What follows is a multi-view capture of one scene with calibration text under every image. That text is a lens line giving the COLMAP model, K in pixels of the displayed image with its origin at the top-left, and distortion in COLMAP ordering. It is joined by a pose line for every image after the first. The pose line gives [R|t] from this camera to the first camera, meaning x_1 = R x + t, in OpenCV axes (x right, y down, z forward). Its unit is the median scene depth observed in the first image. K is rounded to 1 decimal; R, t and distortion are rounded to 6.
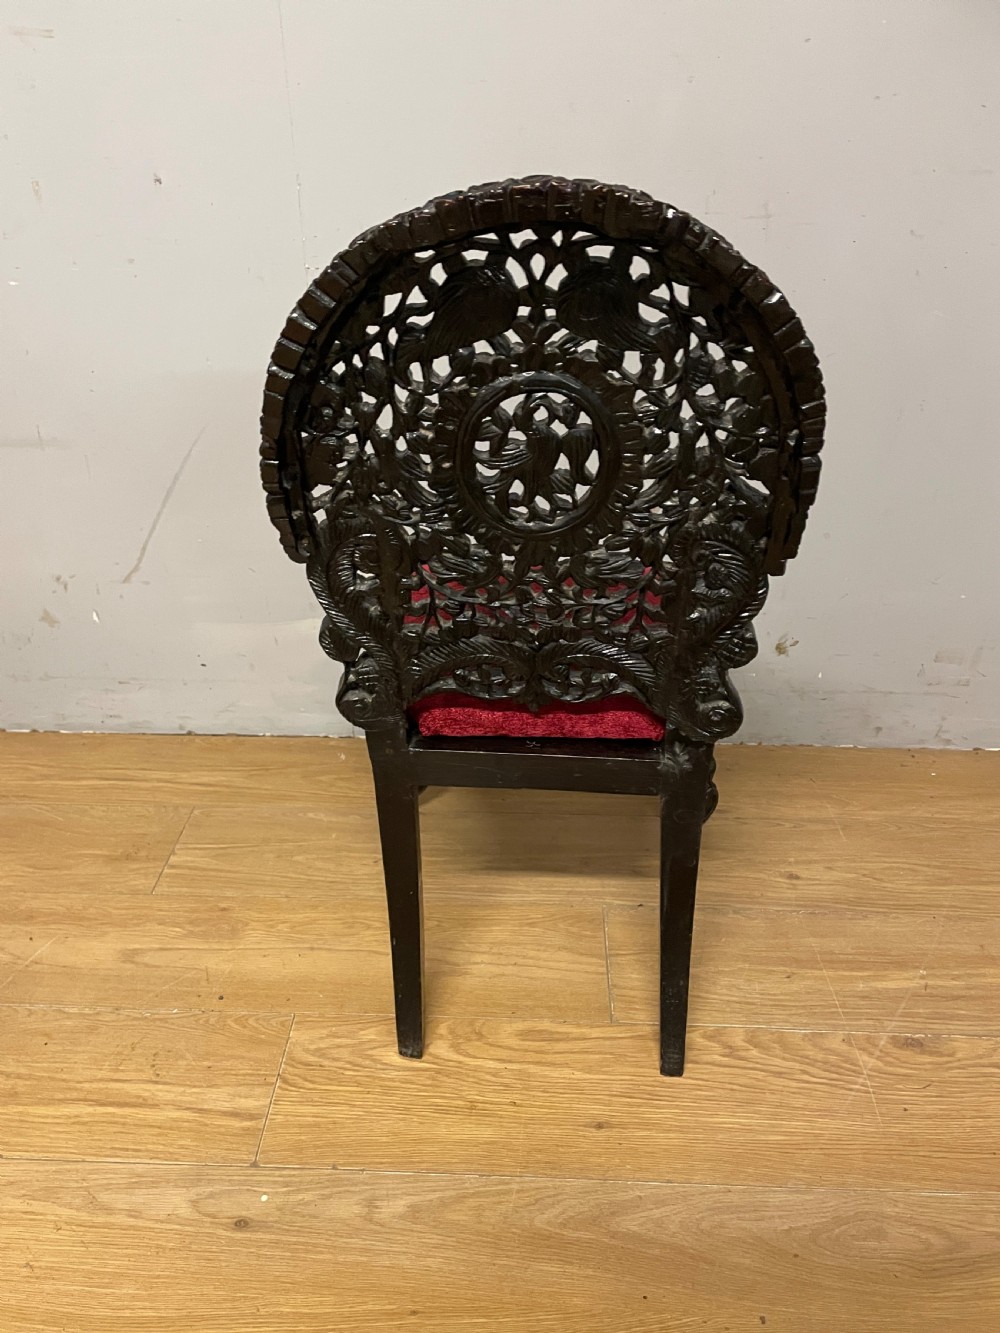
lens RADIAL K [[1019.9, 0, 492.8], [0, 1019.9, 676.7], [0, 0, 1]] dist [0.091351, -0.117209]
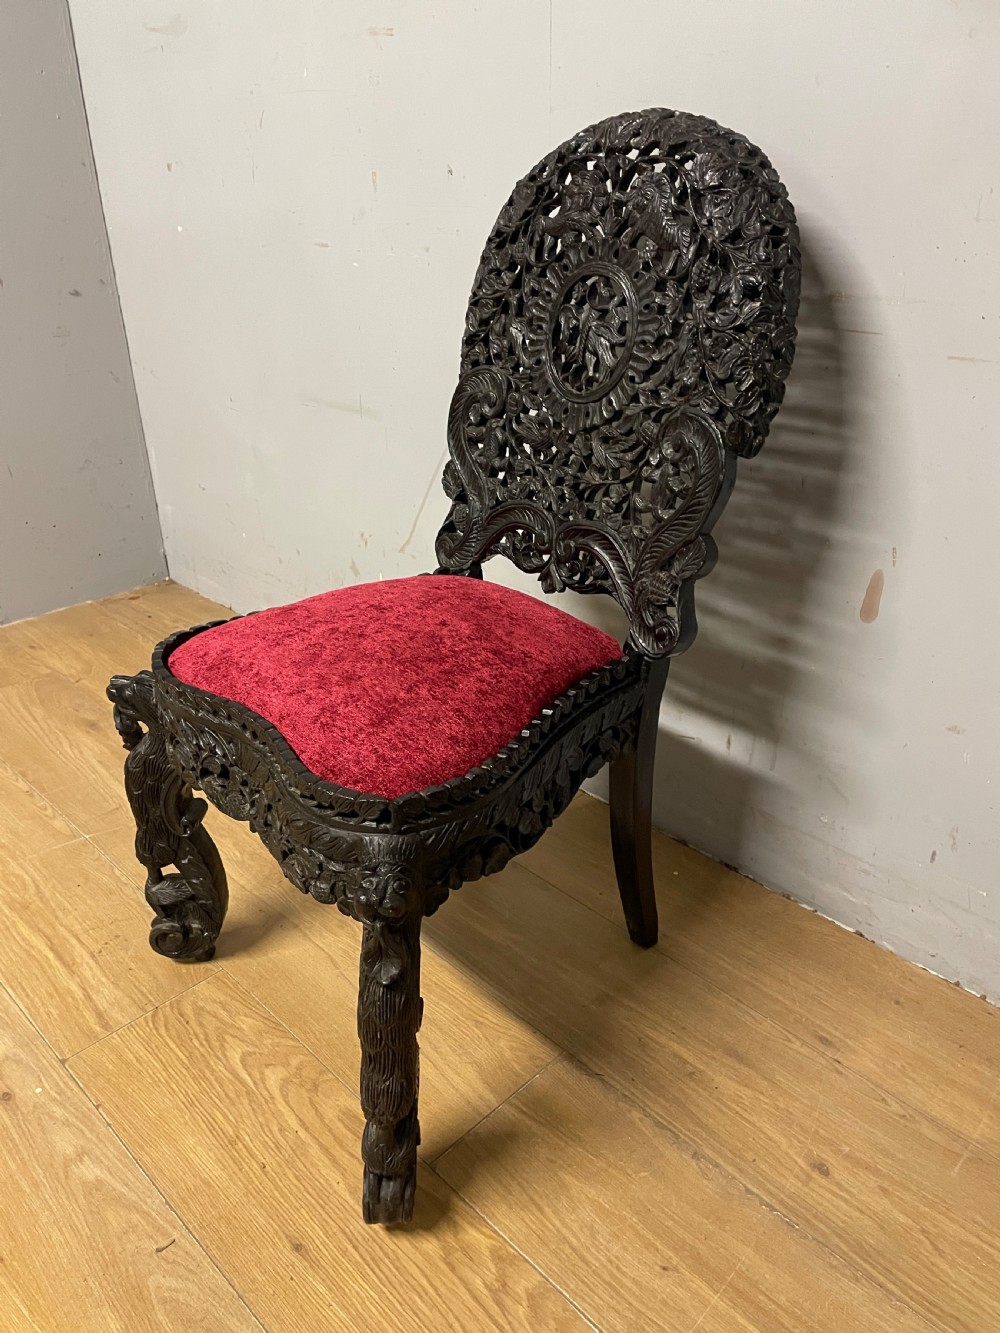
lens RADIAL K [[1019.9, 0, 492.5], [0, 1019.9, 671.9], [0, 0, 1]] dist [0.091351, -0.117209]
pose [[0.726496, 0.306297, -0.615131, 0.559575], [-0.336496, 0.939066, 0.070181, -0.111877], [0.599145, 0.156003, 0.785295, 0.335955]]
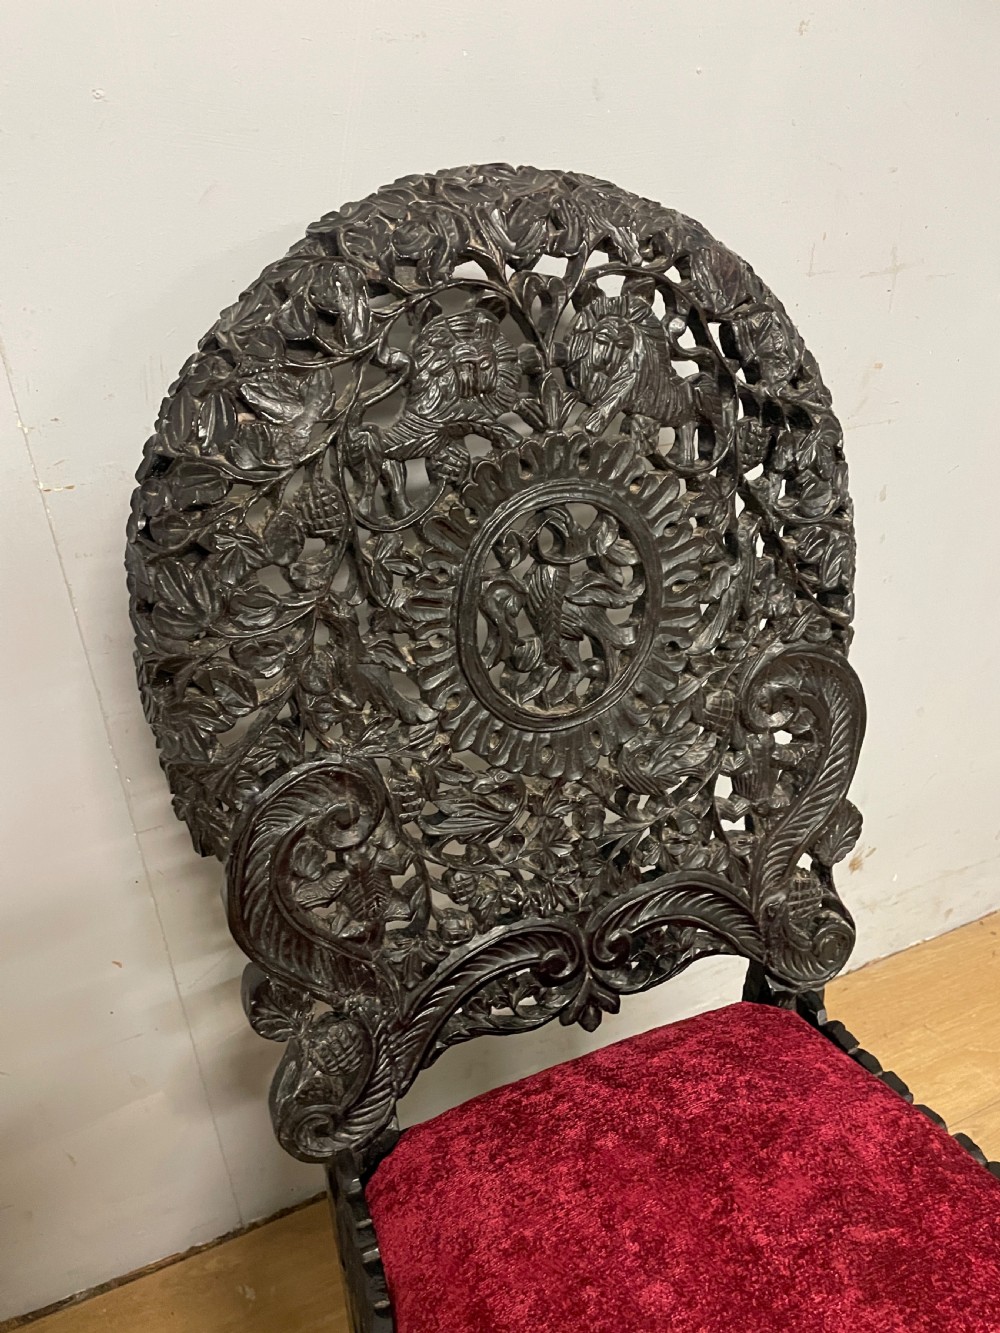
lens RADIAL K [[1019.9, 0, 493.1], [0, 1019.9, 667.0], [0, 0, 1]] dist [0.091351, -0.117209]
pose [[0.889343, -0.248756, 0.383653, -0.231583], [0.234271, 0.968459, 0.084874, -0.375493], [-0.392666, 0.014397, 0.919569, 0.637344]]
